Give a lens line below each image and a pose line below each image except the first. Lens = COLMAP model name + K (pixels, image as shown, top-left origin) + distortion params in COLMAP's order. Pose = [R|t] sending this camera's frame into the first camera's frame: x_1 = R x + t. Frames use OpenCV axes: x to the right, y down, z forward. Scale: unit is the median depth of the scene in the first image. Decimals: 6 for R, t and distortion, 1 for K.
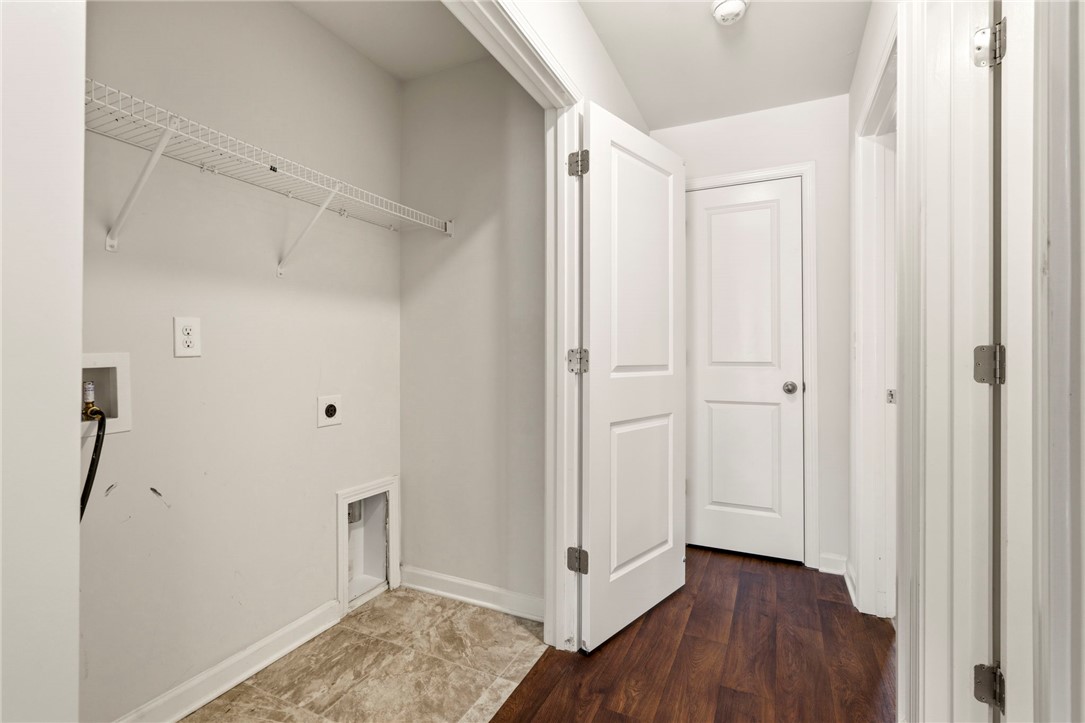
lens RADIAL K [[507.0, 0, 529.2], [0, 507.0, 359.9], [0, 0, 1]] dist [0.002250, 0.000570]
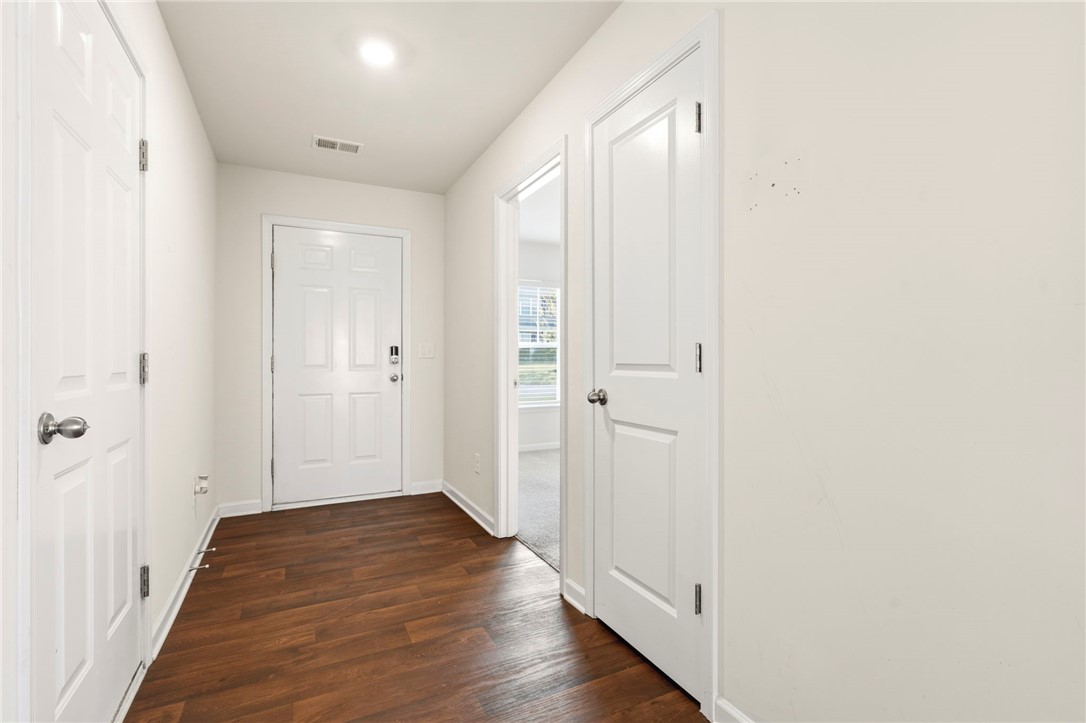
lens RADIAL K [[507.5, 0, 529.7], [0, 507.5, 359.9], [0, 0, 1]] dist [0.002250, 0.000570]
pose [[-0.789080, -0.005935, 0.614262, -0.560740], [-0.001529, 0.999969, 0.007697, -0.013884], [-0.614289, 0.005135, -0.789065, 1.662882]]
